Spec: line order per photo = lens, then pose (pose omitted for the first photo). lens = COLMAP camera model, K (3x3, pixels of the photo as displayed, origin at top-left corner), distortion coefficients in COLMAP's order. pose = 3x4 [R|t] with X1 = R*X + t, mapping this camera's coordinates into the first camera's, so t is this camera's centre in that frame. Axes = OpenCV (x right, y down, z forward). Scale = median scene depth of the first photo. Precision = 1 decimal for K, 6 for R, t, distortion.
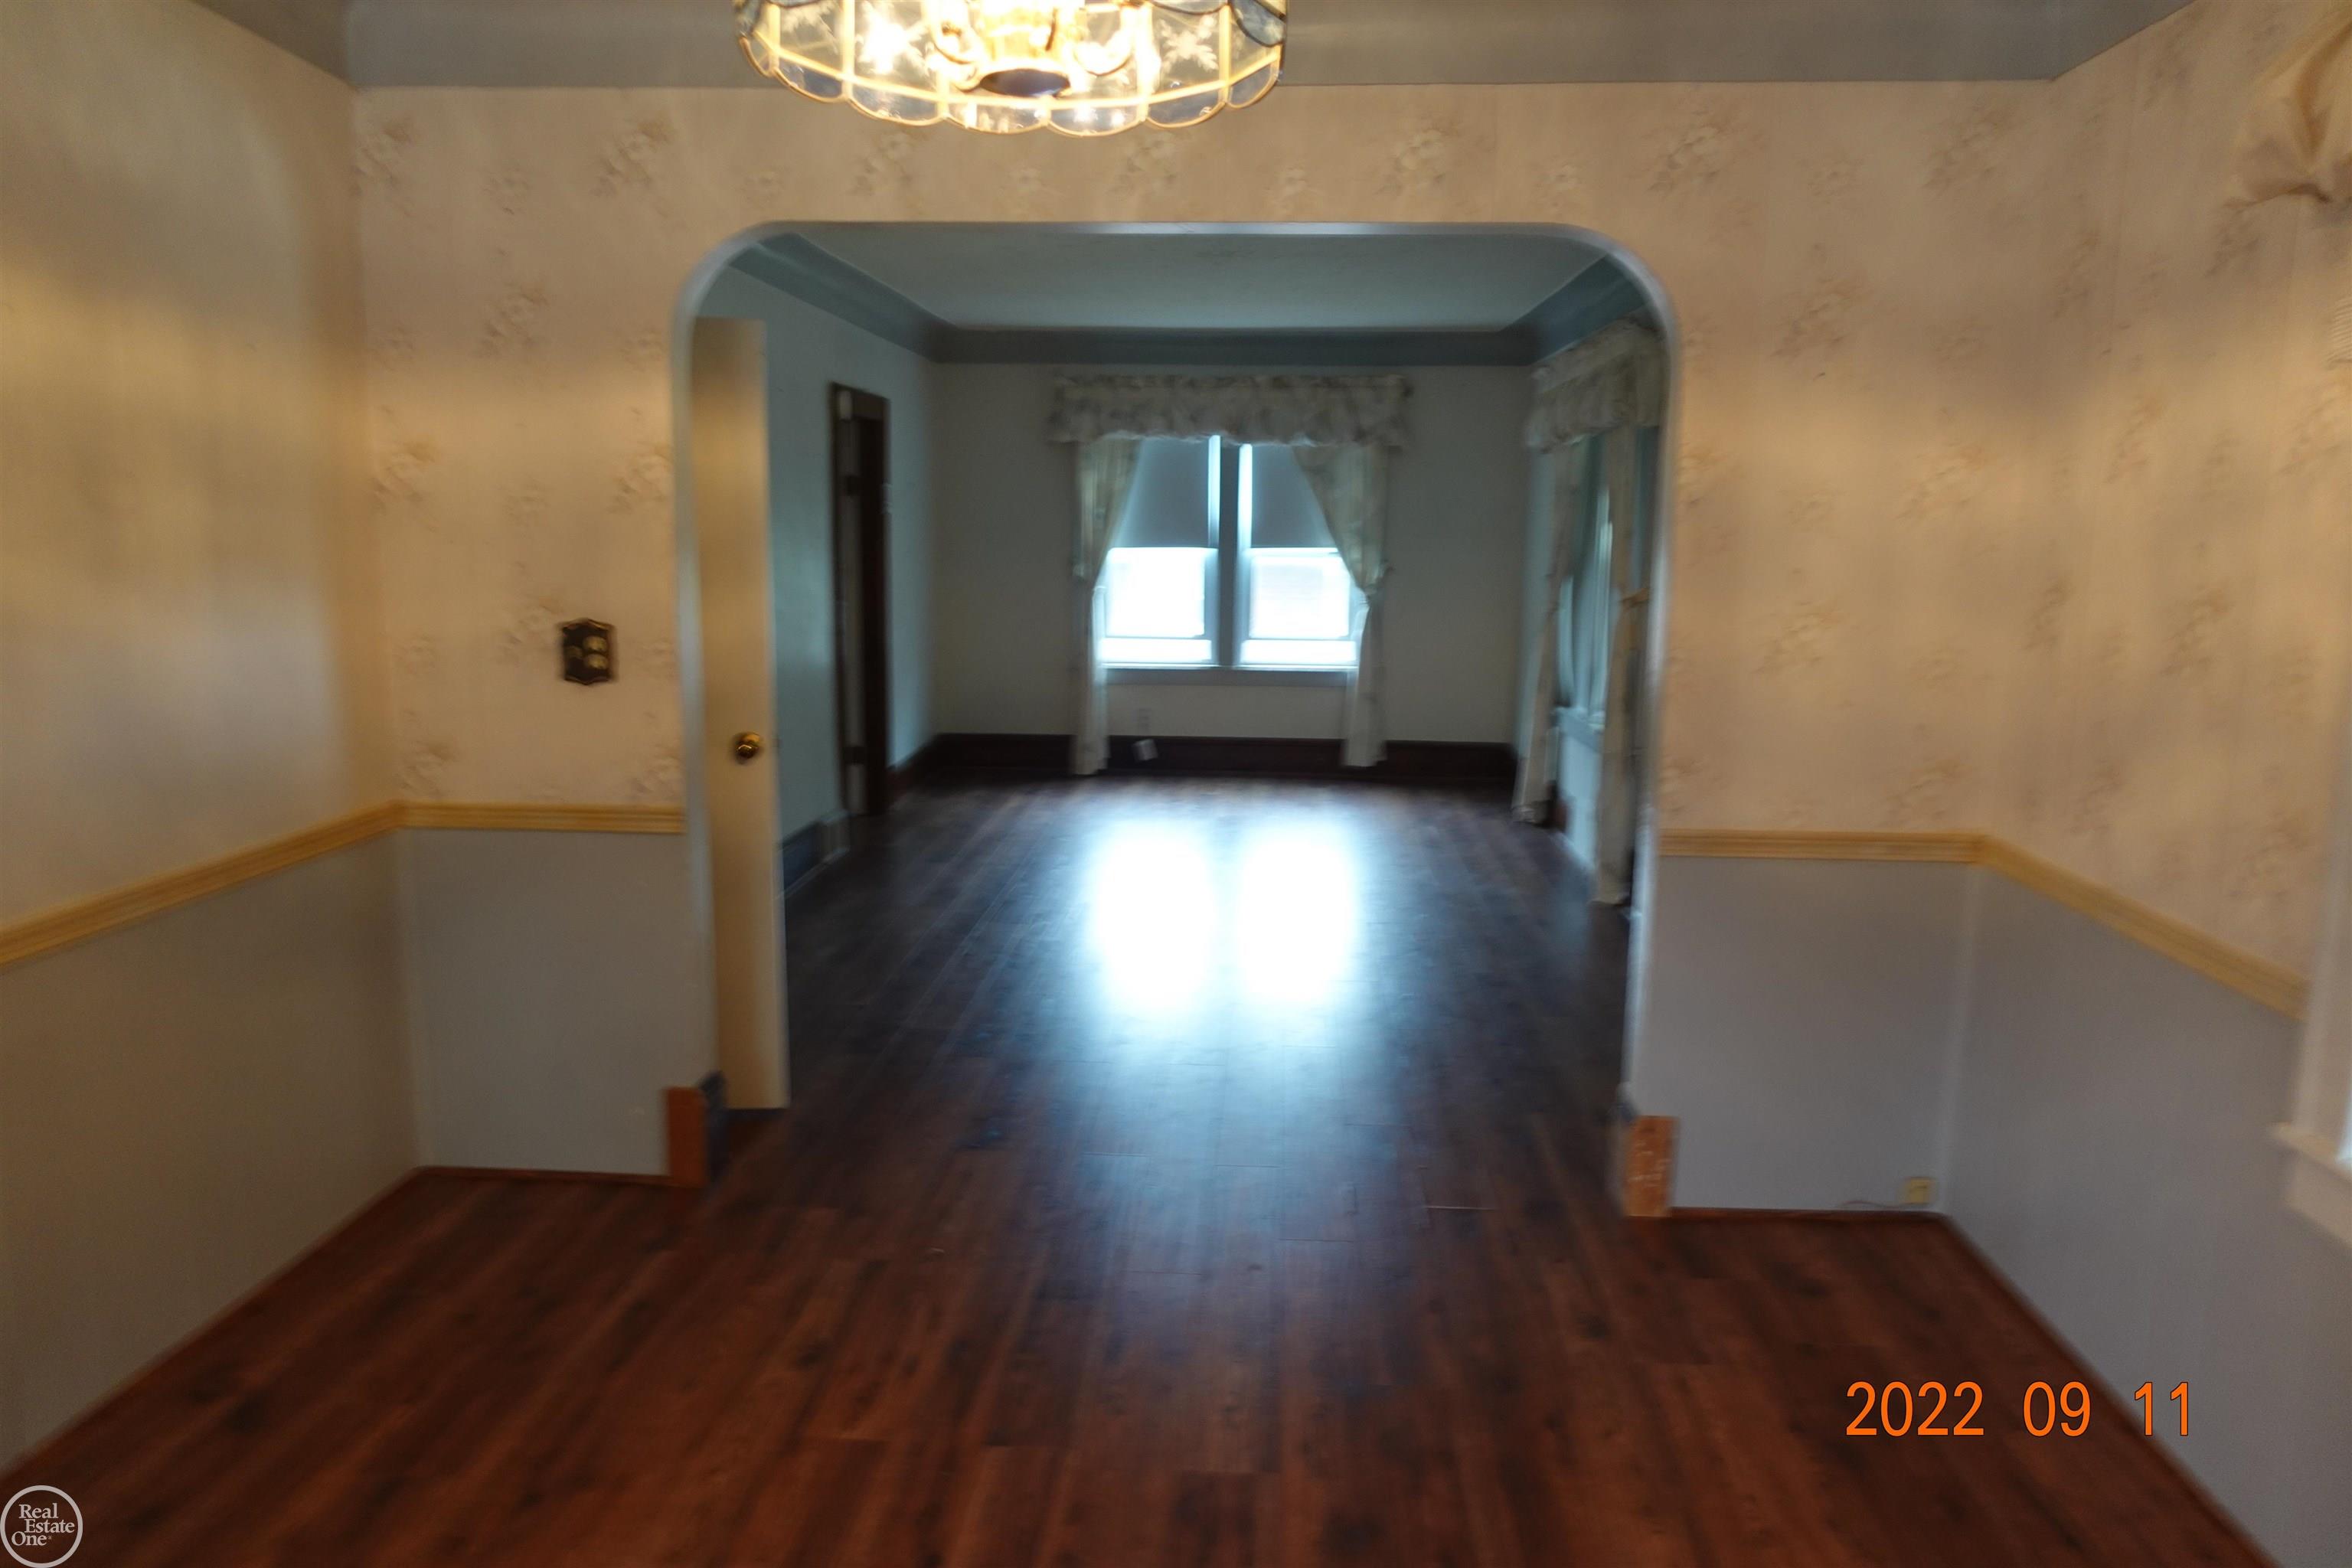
lens RADIAL K [[1616.6, 0, 1170.7], [0, 1616.6, 781.5], [0, 0, 1]] dist [0.007042, -0.009929]
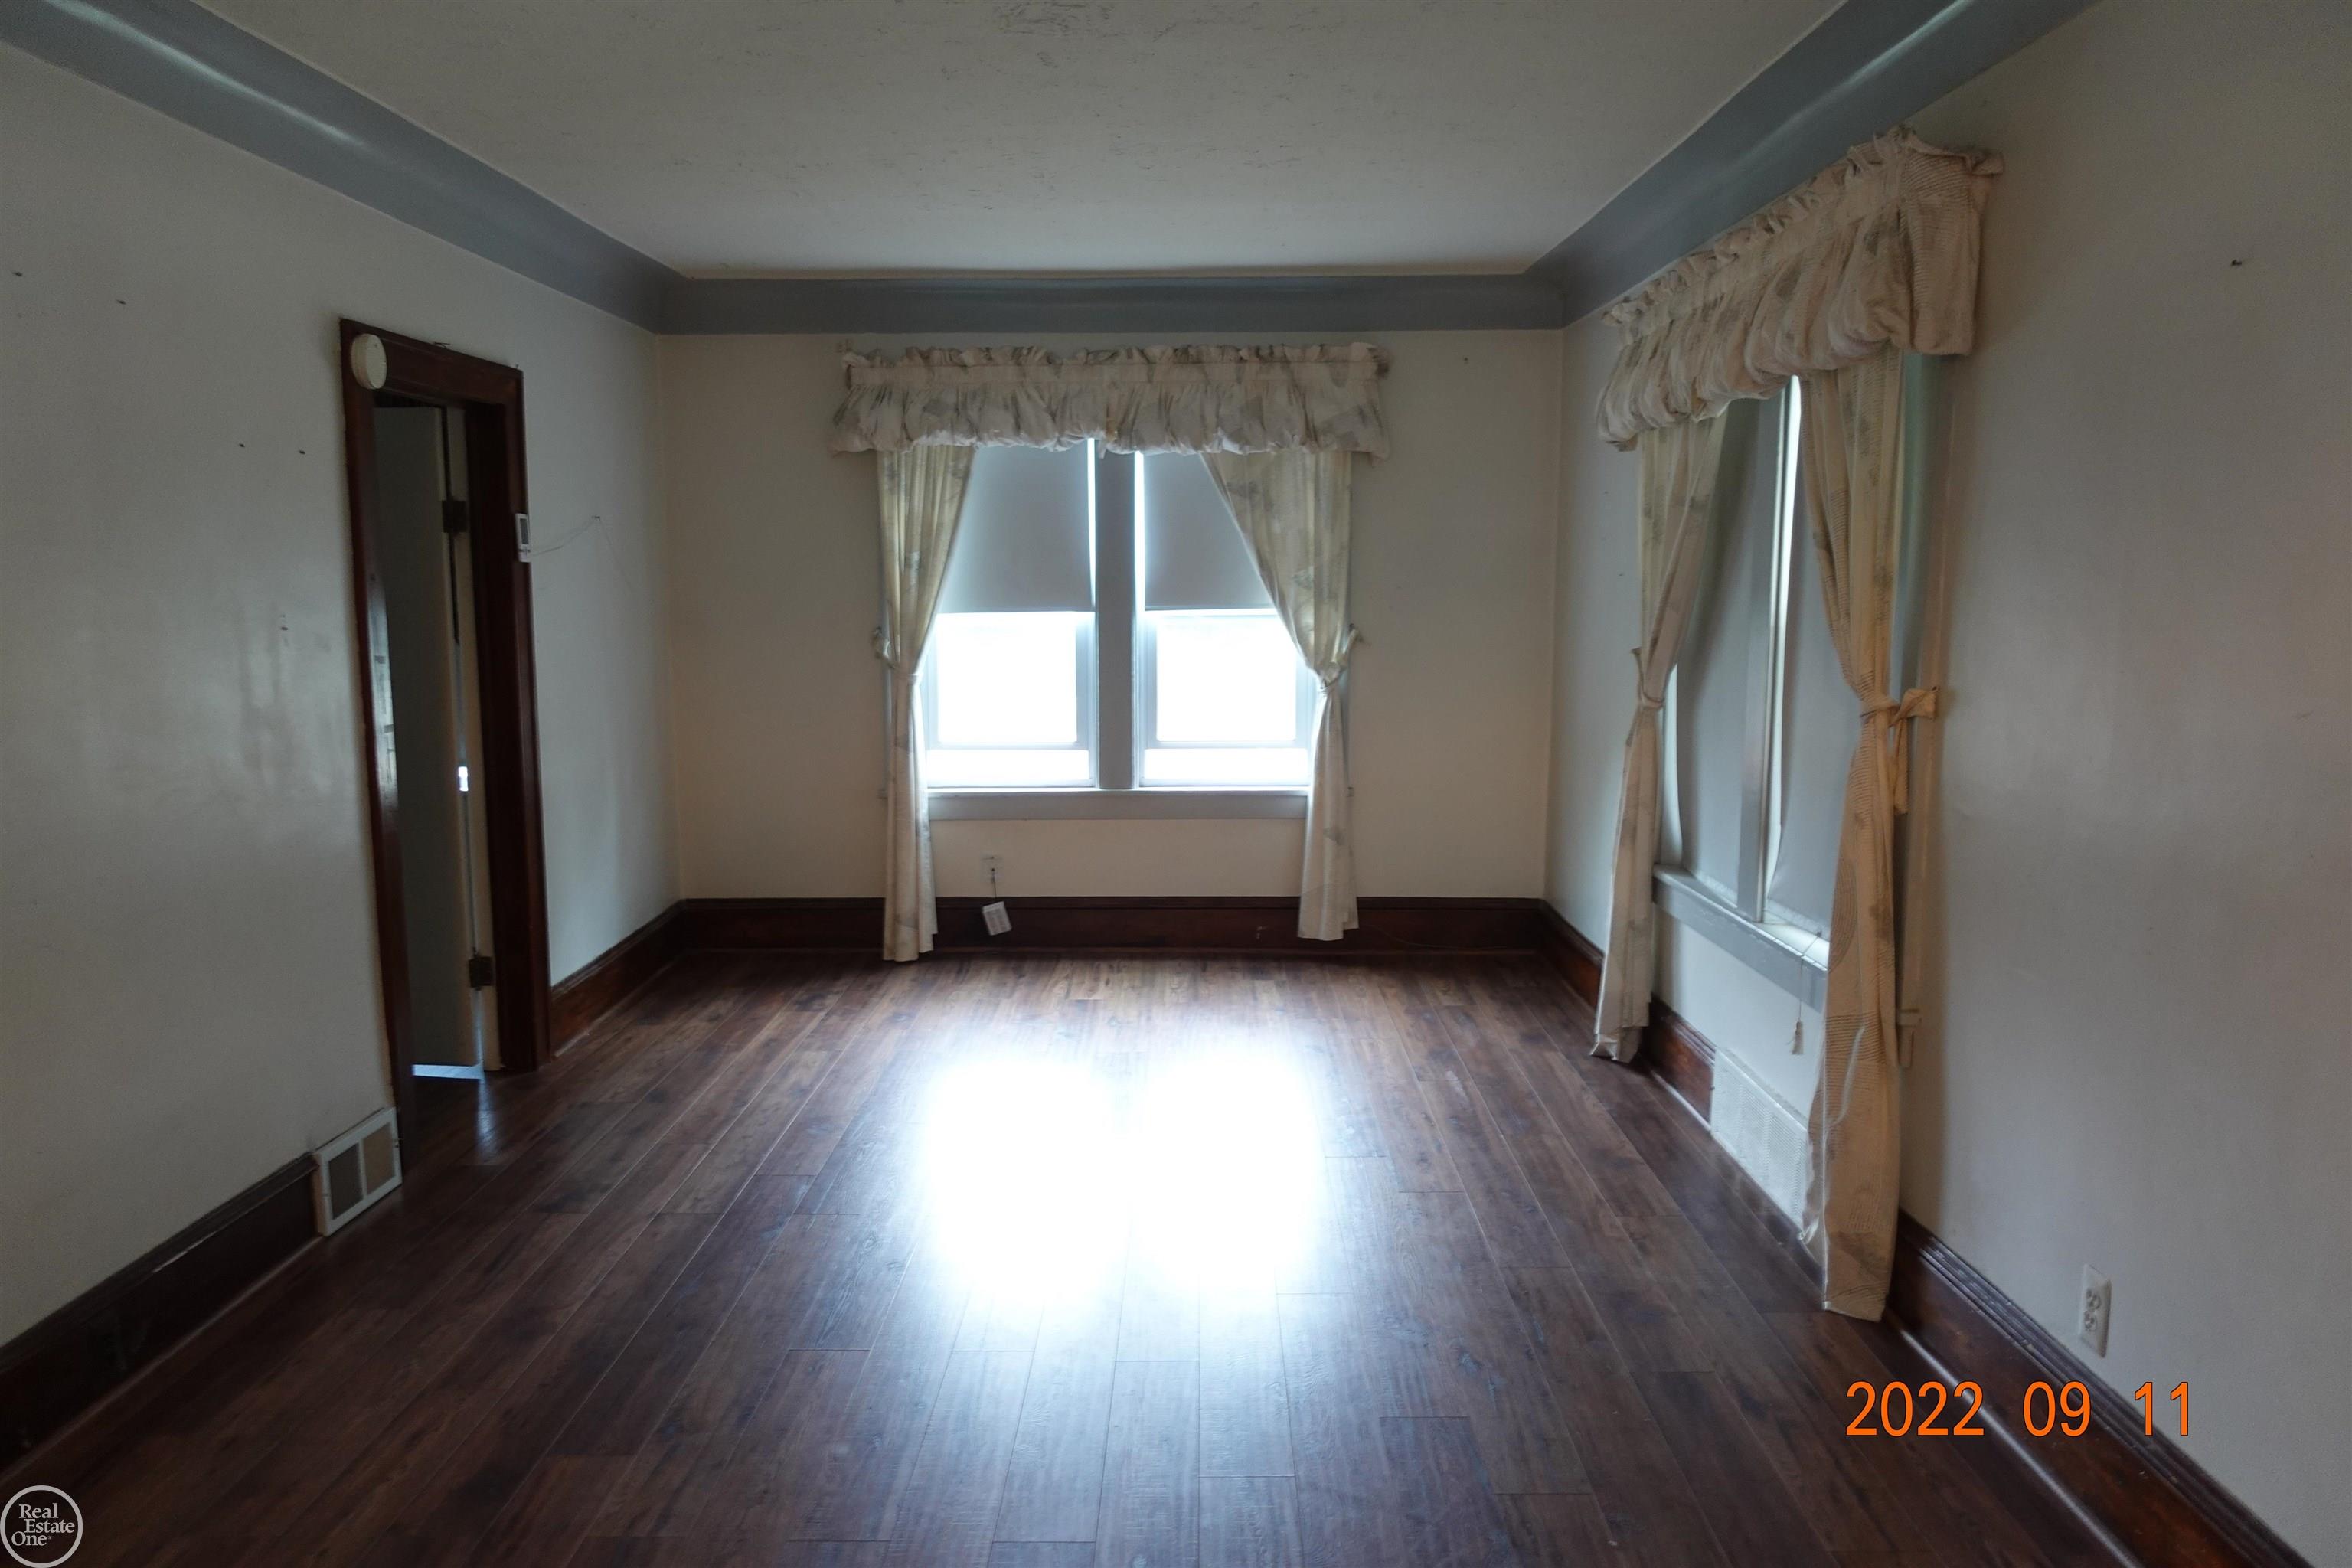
lens RADIAL K [[1616.6, 0, 1186.6], [0, 1616.6, 771.4], [0, 0, 1]] dist [0.007042, -0.009929]
pose [[0.998303, -0.020247, 0.054594, 0.028316], [0.022308, 0.999051, -0.037415, -0.055249], [-0.053785, 0.038570, 0.997807, 0.355269]]
